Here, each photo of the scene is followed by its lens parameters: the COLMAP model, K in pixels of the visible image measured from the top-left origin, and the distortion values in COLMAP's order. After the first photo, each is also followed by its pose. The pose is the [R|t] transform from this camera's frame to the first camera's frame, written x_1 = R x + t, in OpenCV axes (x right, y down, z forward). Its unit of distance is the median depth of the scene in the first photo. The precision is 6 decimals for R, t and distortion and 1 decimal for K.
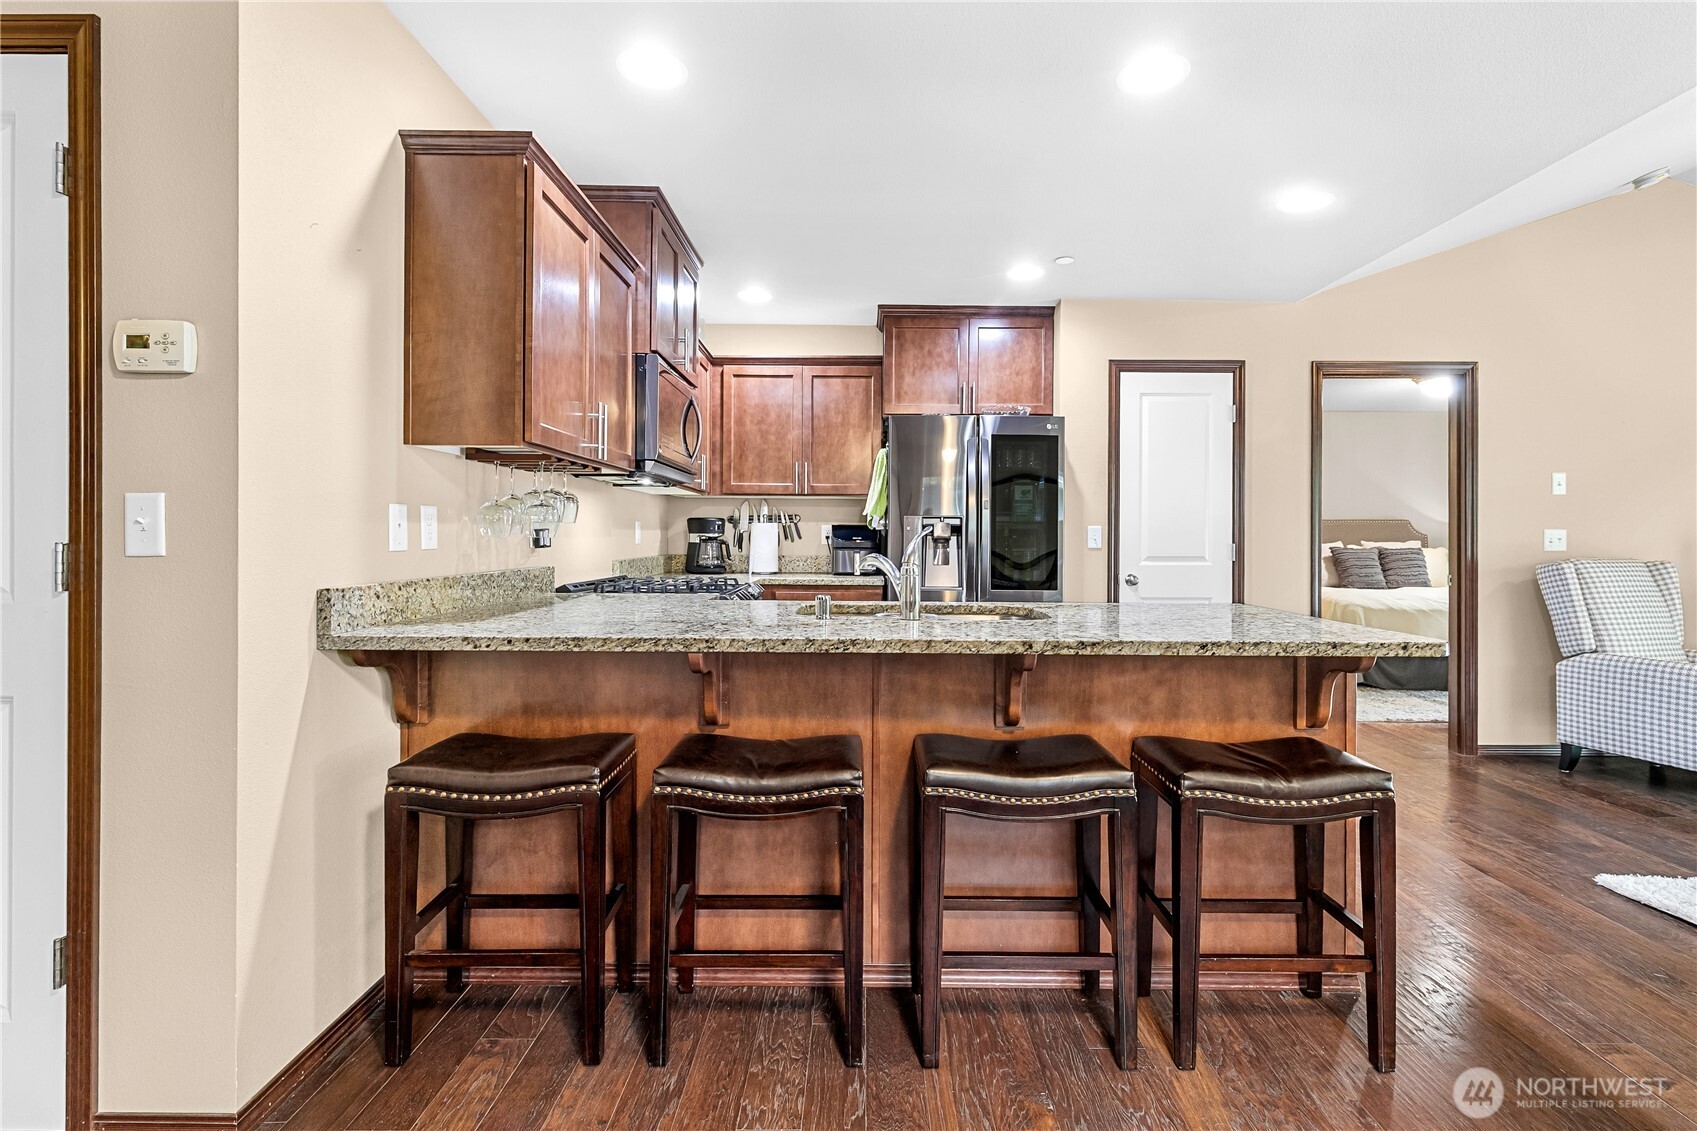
lens RADIAL K [[781.1, 0, 855.6], [0, 781.1, 536.9], [0, 0, 1]] dist [0.003765, 0.000890]
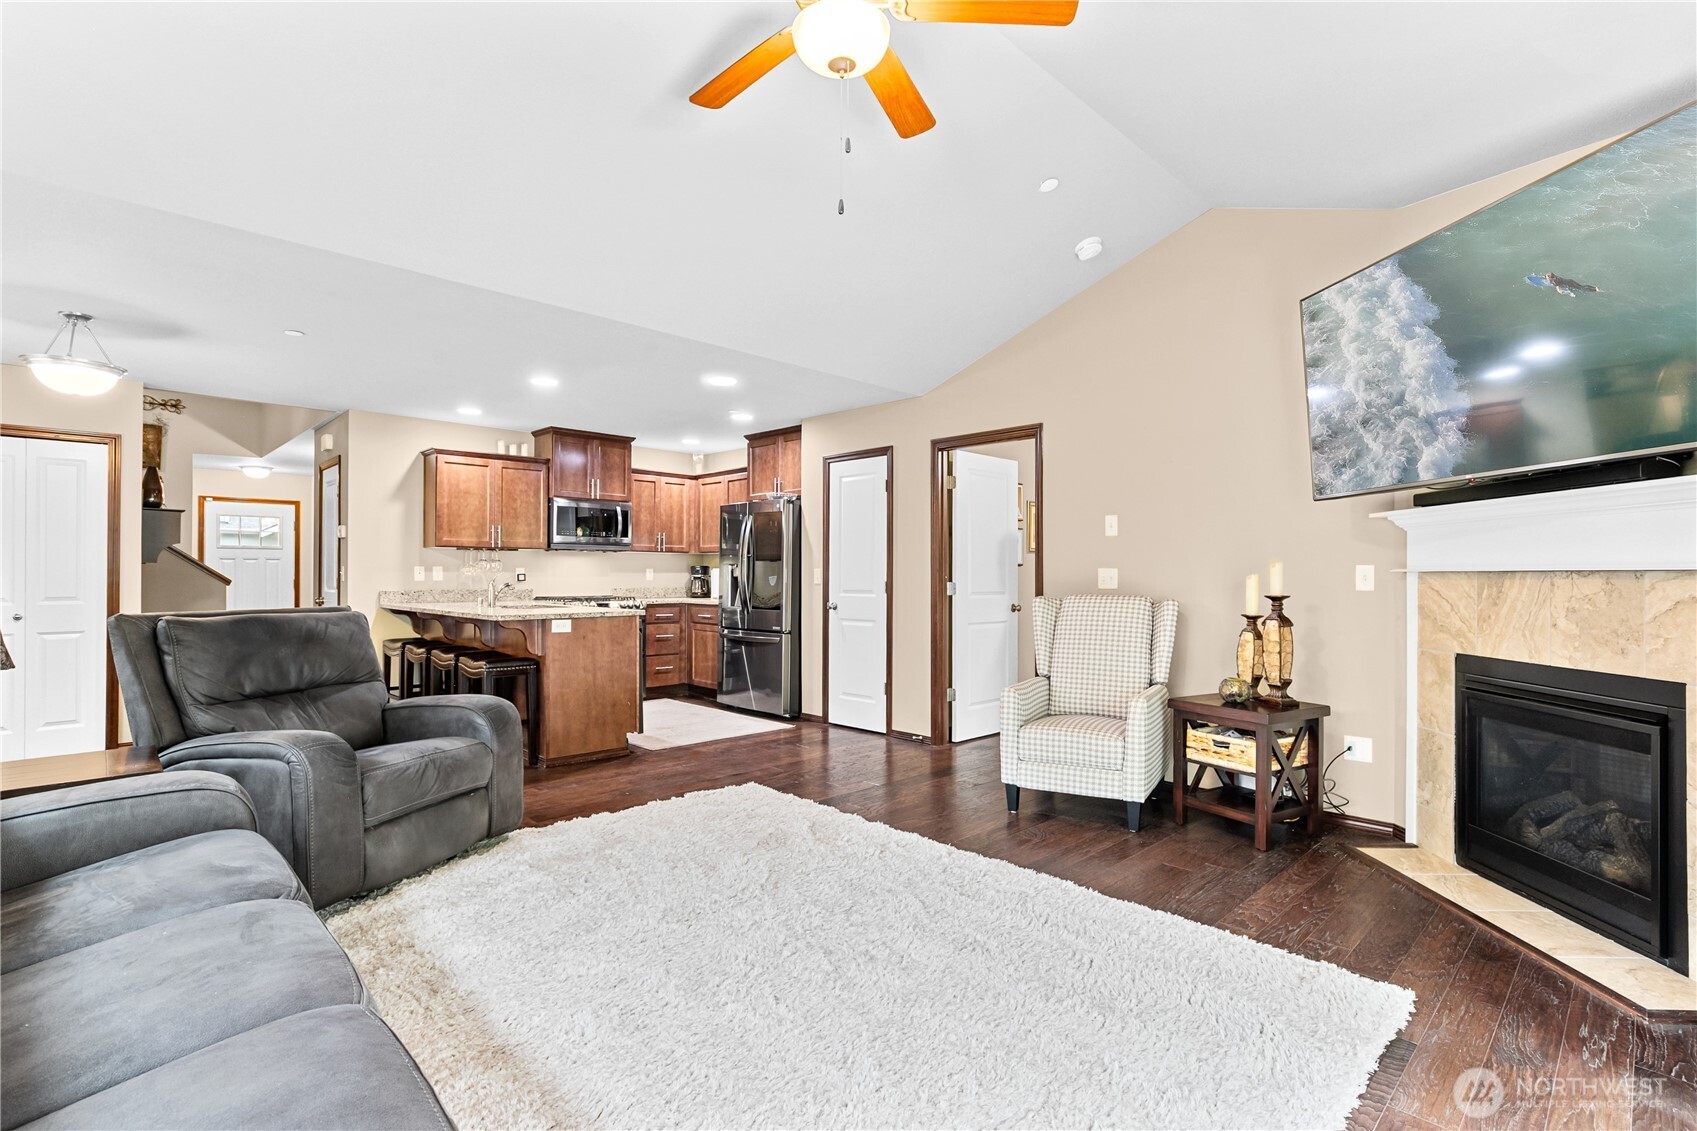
lens RADIAL K [[781.1, 0, 840.2], [0, 781.1, 576.3], [0, 0, 1]] dist [0.003765, 0.000890]
pose [[0.698571, -0.002127, -0.715537, 1.396429], [0.000392, 0.999997, -0.002589, 0.003878], [0.715540, 0.001528, 0.698570, -0.005147]]
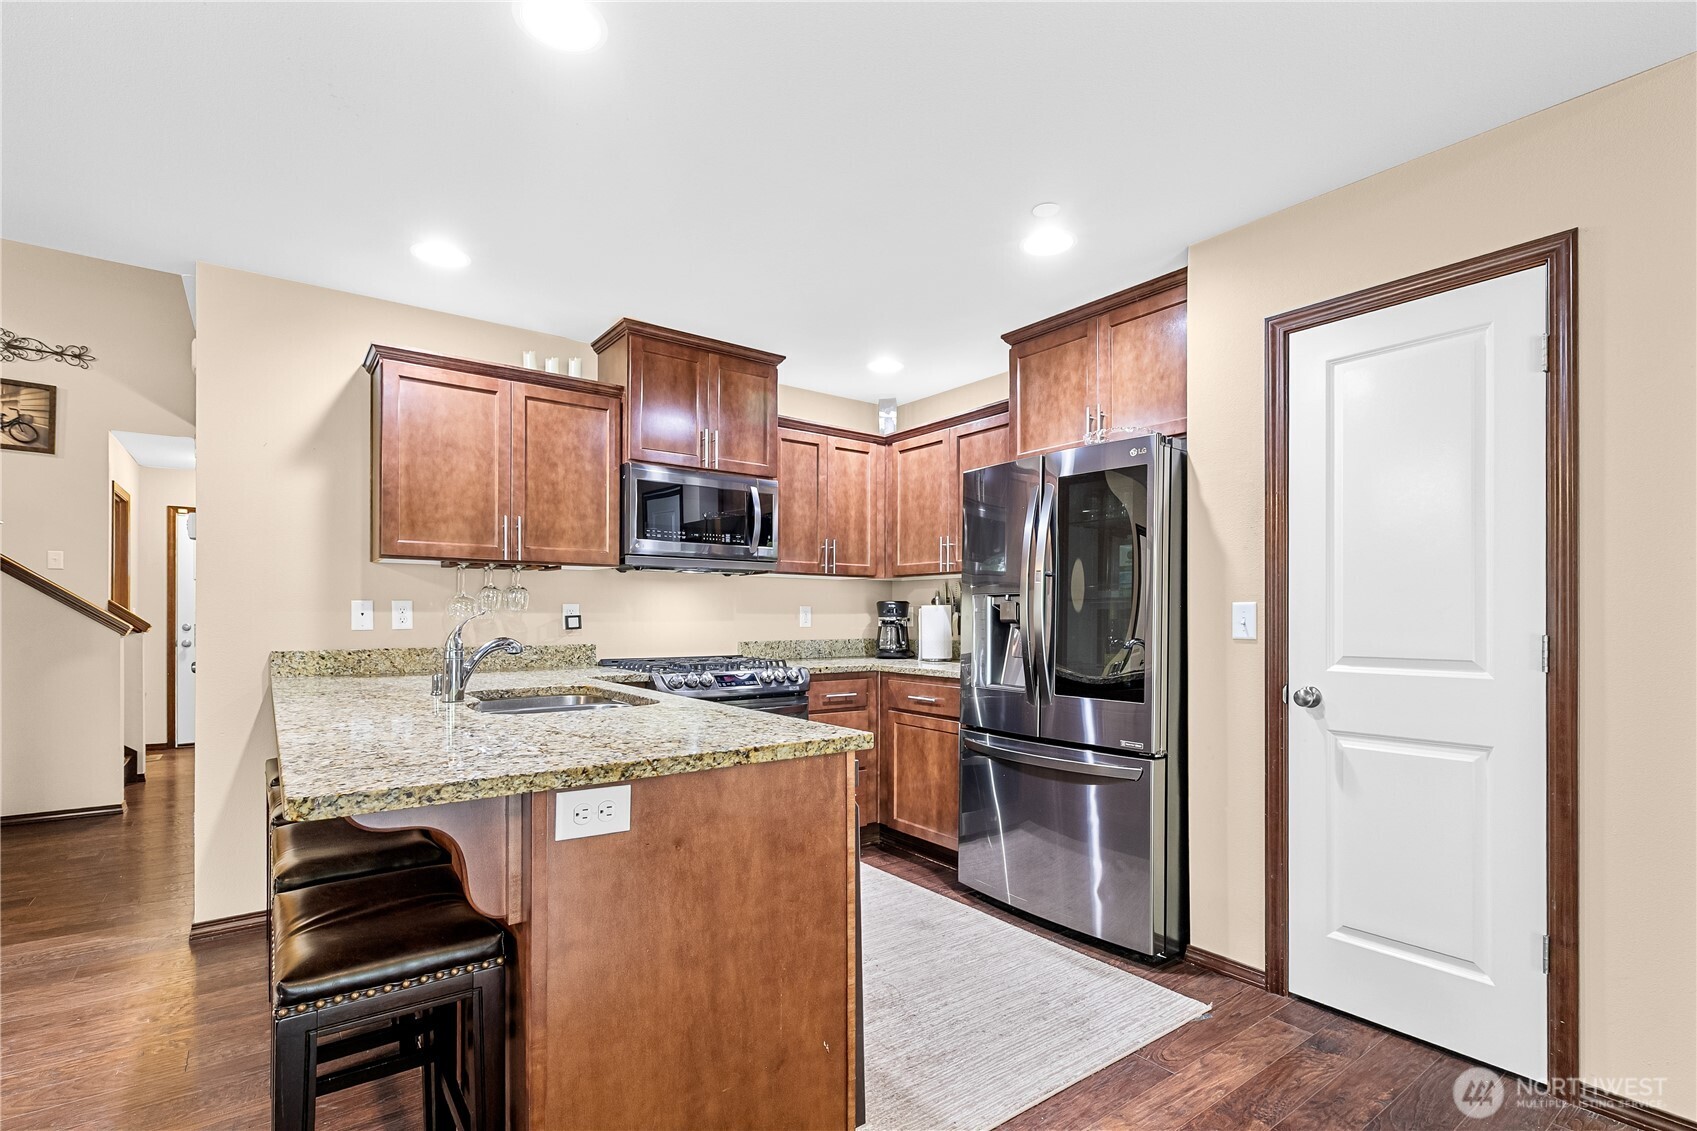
lens RADIAL K [[781.1, 0, 852.7], [0, 781.1, 620.6], [0, 0, 1]] dist [0.003765, 0.000890]
pose [[0.607222, -0.000217, -0.794532, 0.600512], [0.001022, 0.999999, 0.000508, -0.000534], [0.794531, -0.001121, 0.607222, 0.394699]]
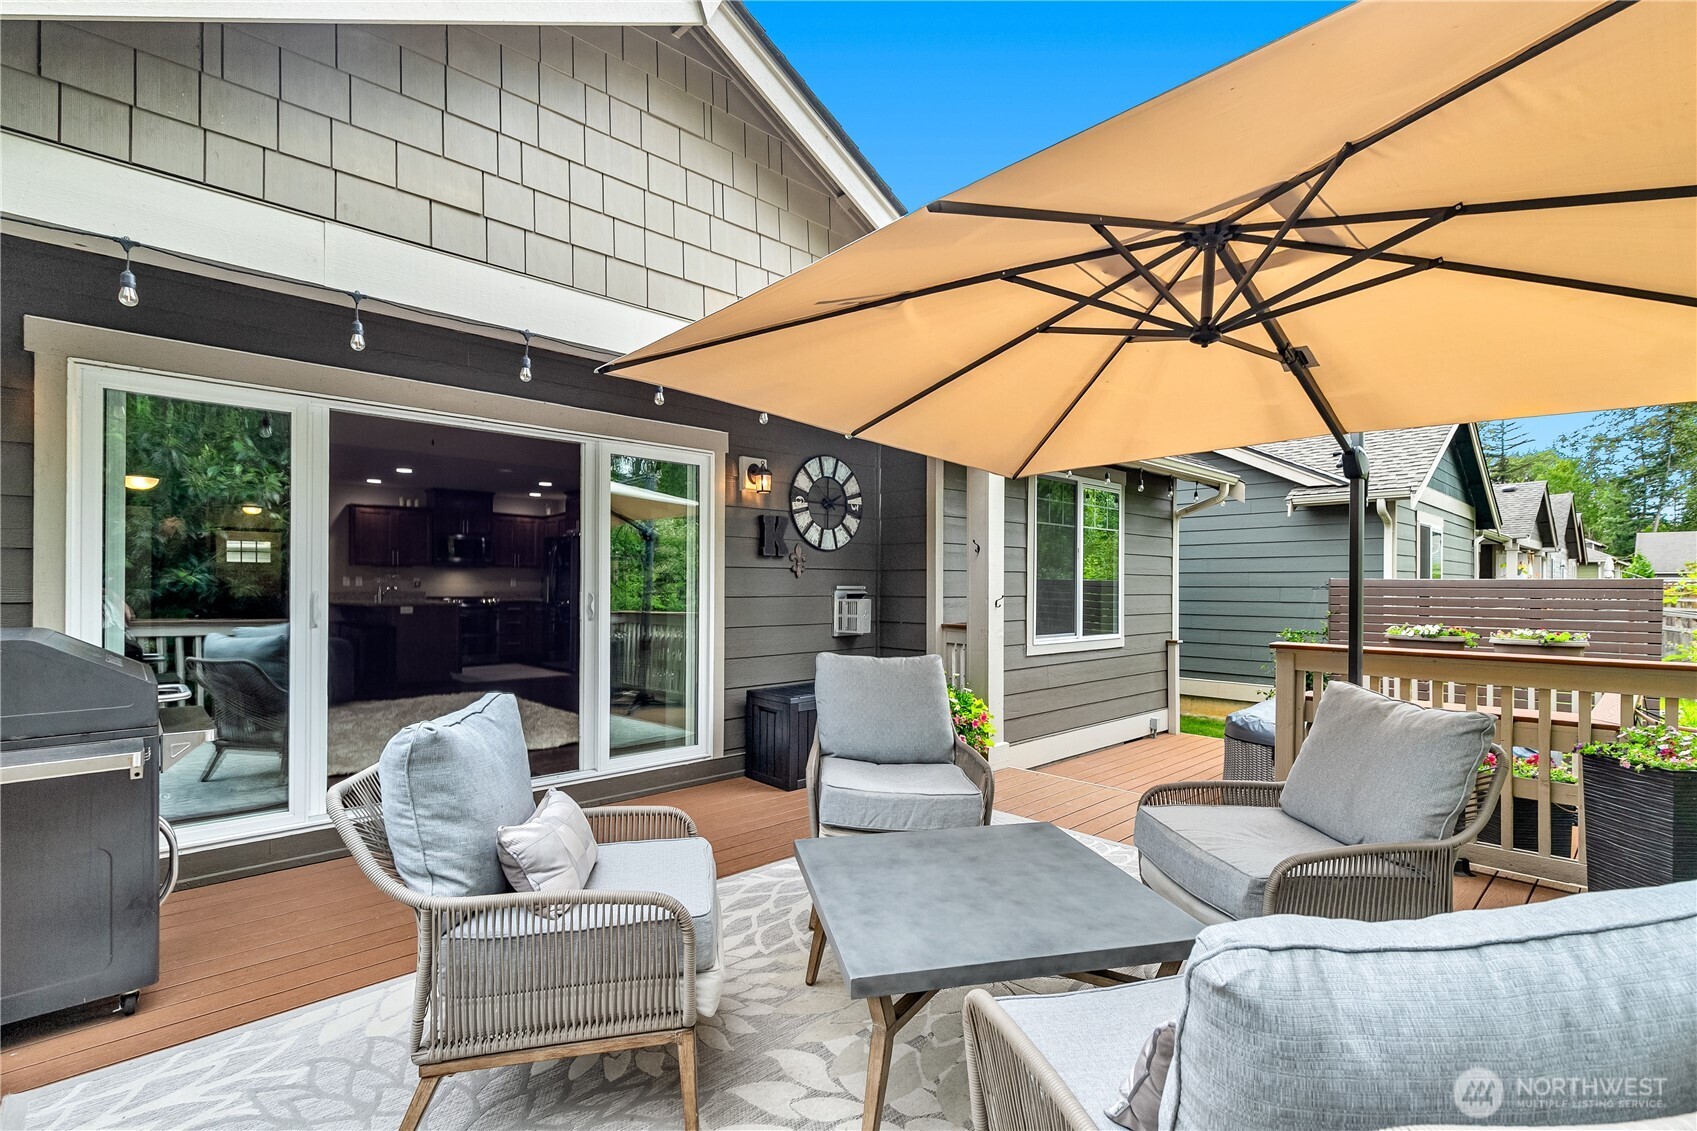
lens RADIAL K [[781.1, 0, 867.2], [0, 781.1, 586.8], [0, 0, 1]] dist [0.003765, 0.000890]
pose [[0.702101, -0.002193, -0.712074, 2.640304], [0.001020, 0.999997, -0.002074, 0.017978], [0.712077, 0.000730, 0.702101, -0.088706]]
